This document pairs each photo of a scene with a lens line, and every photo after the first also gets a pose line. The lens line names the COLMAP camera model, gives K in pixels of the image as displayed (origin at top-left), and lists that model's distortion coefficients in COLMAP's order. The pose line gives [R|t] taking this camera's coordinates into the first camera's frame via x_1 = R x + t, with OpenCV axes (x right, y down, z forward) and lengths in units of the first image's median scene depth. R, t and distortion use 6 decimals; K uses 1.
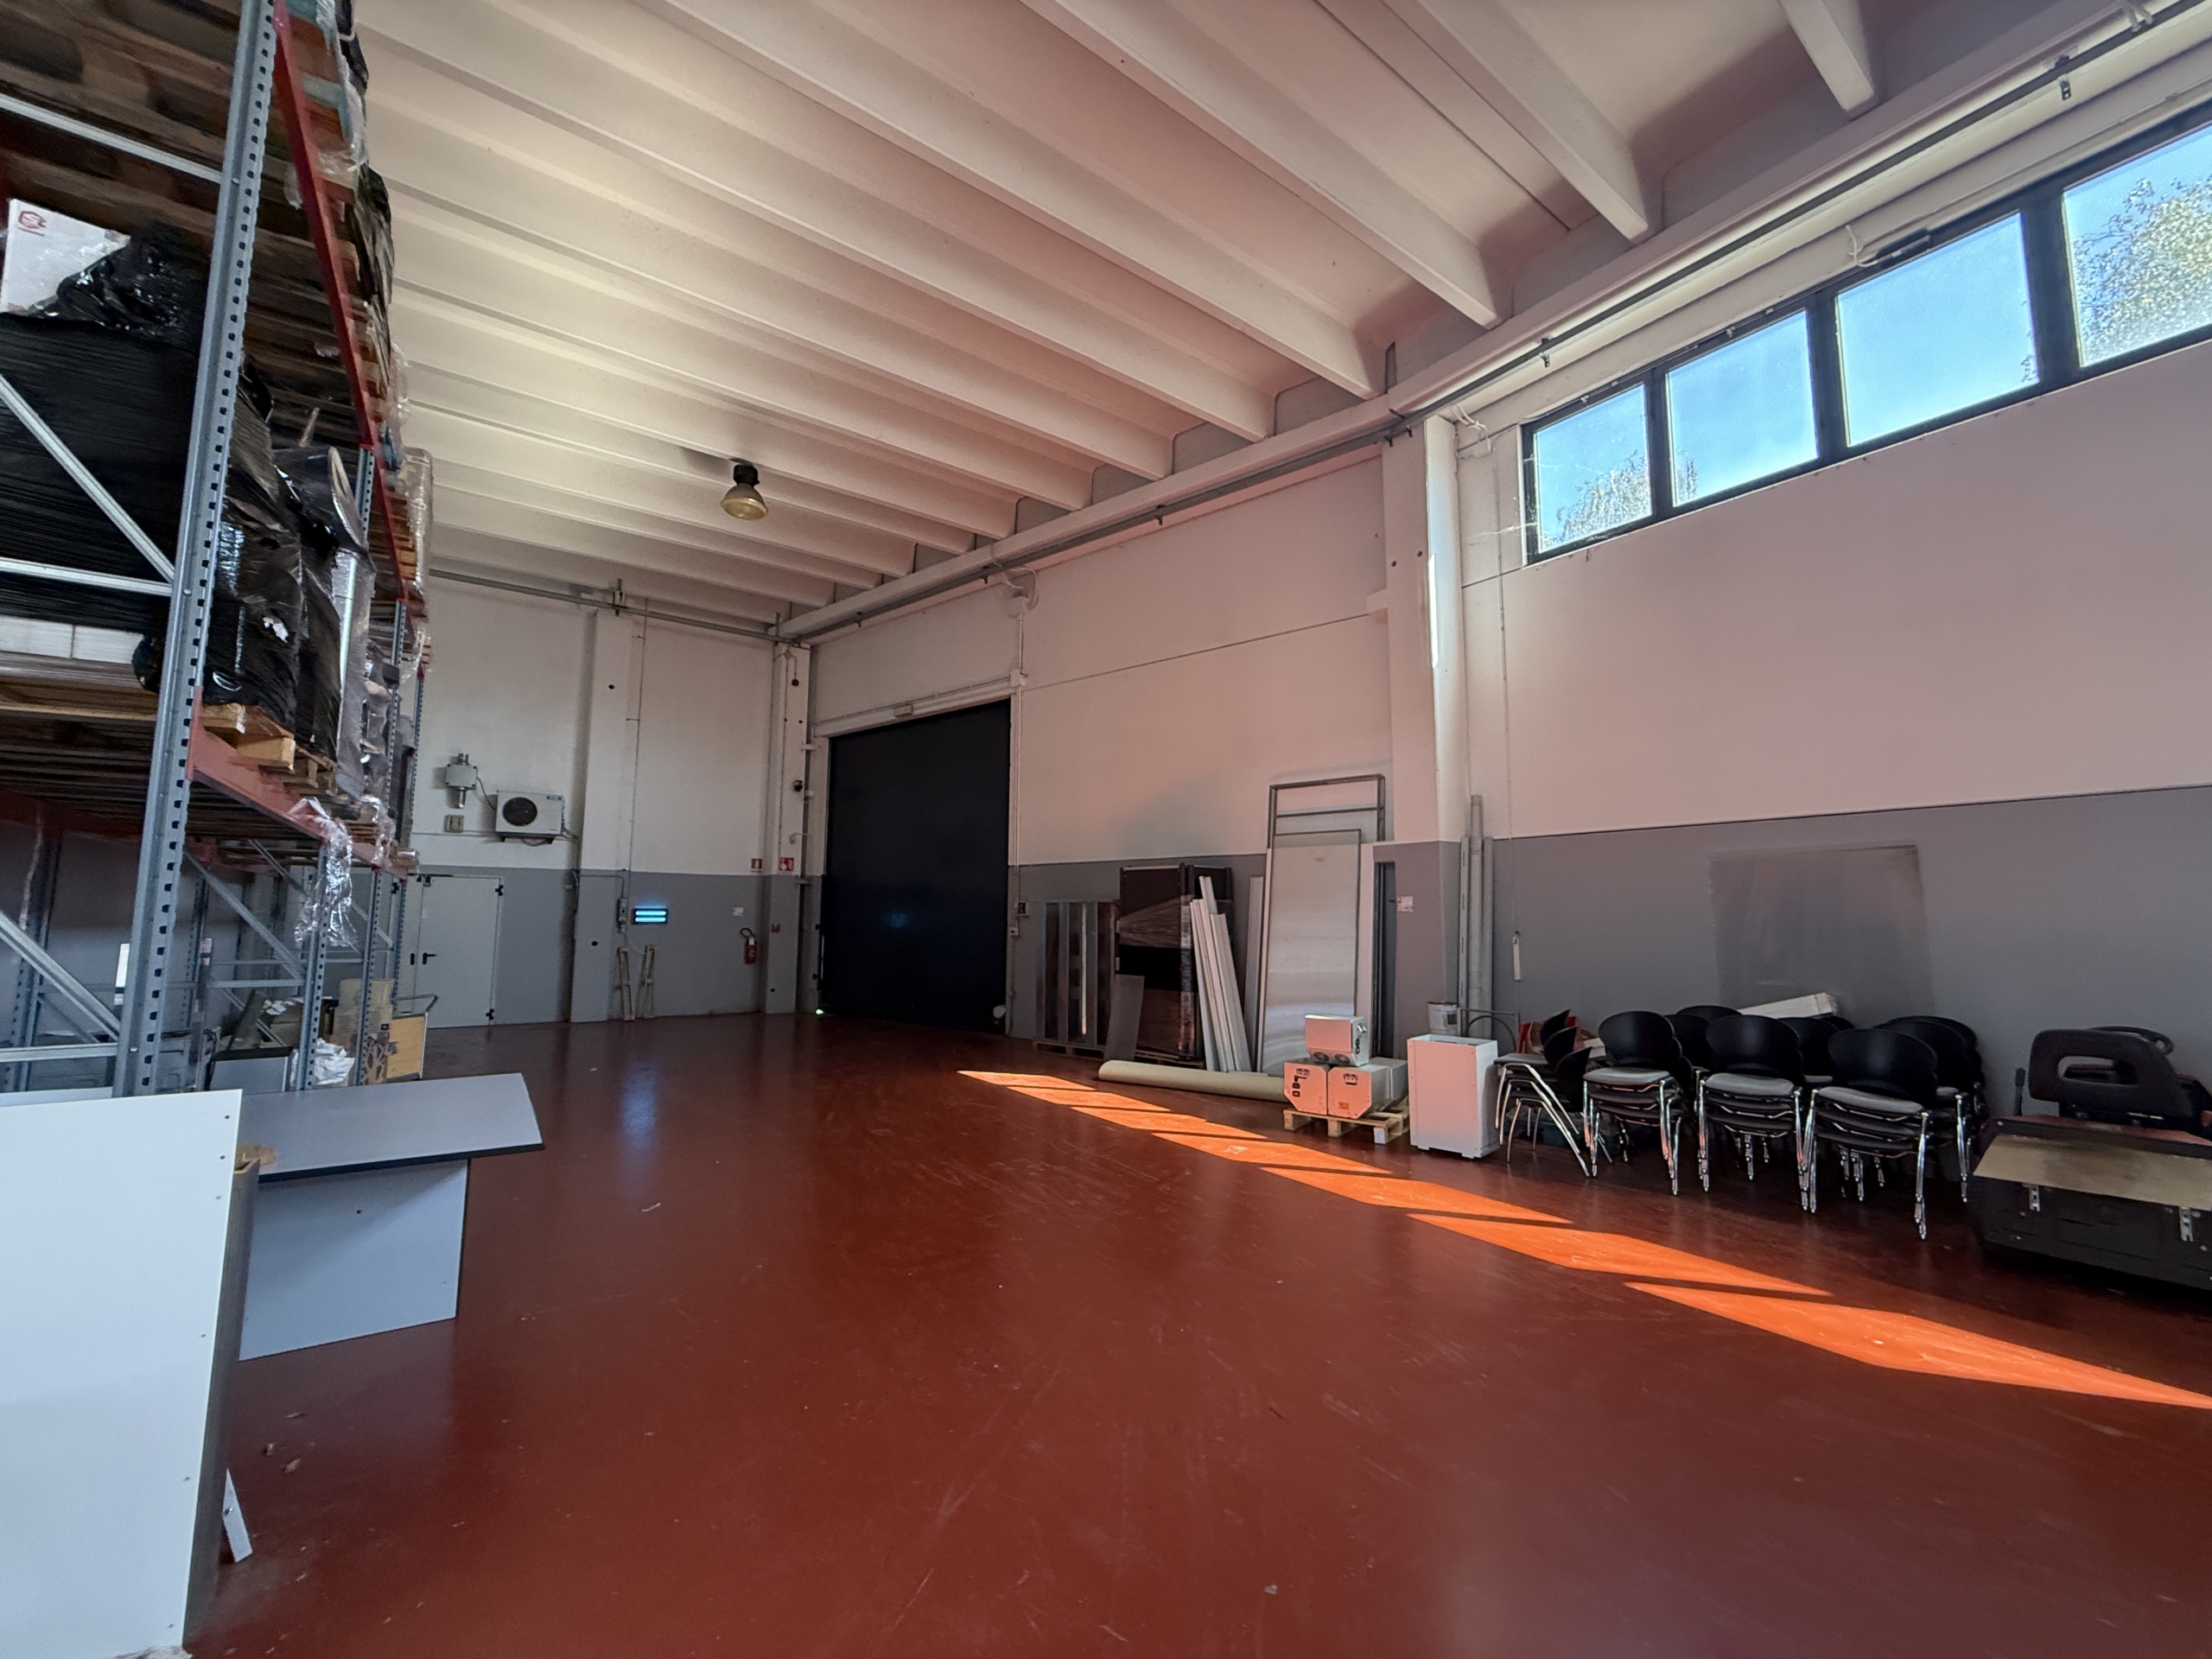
lens RADIAL K [[877.2, 0, 1103.7], [0, 877.2, 829.5], [0, 0, 1]] dist [-0.001104, 0.000392]
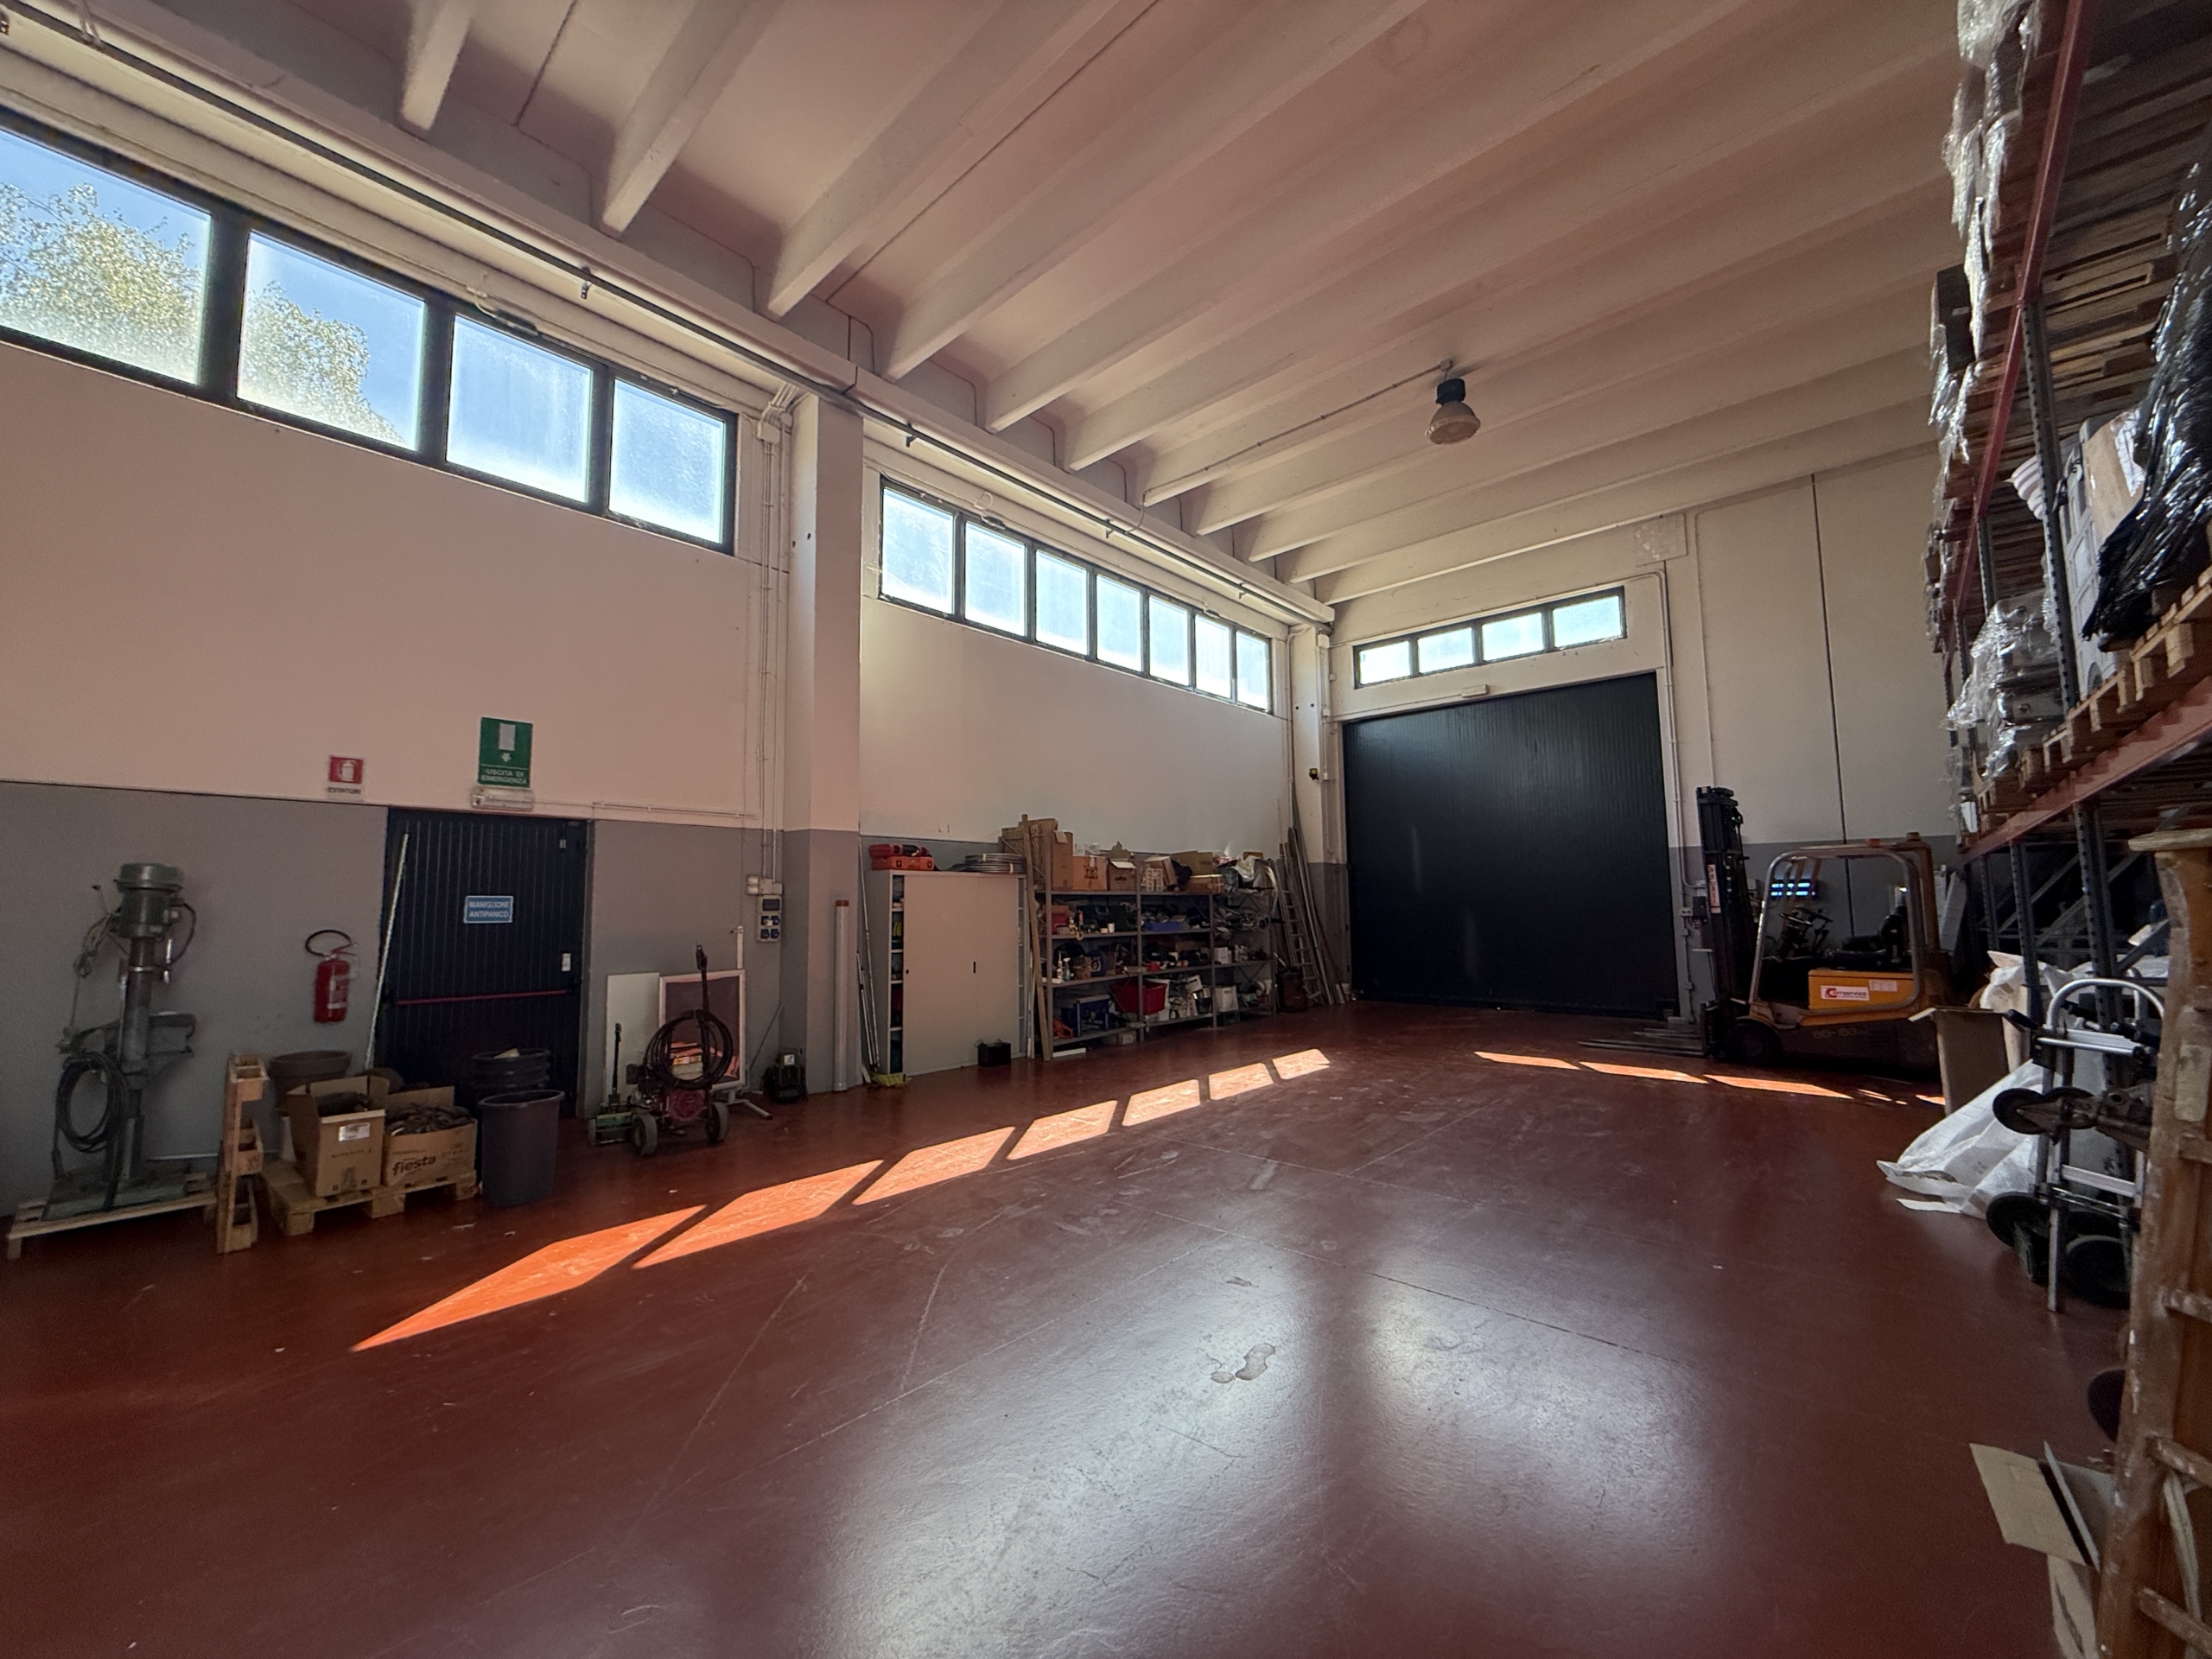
lens RADIAL K [[877.2, 0, 1103.7], [0, 877.2, 829.5], [0, 0, 1]] dist [-0.001104, 0.000392]
pose [[-0.220331, 0.085942, 0.971632, -0.331792], [-0.088203, 0.990275, -0.107592, 0.048045], [-0.971429, -0.109407, -0.210608, 0.455516]]
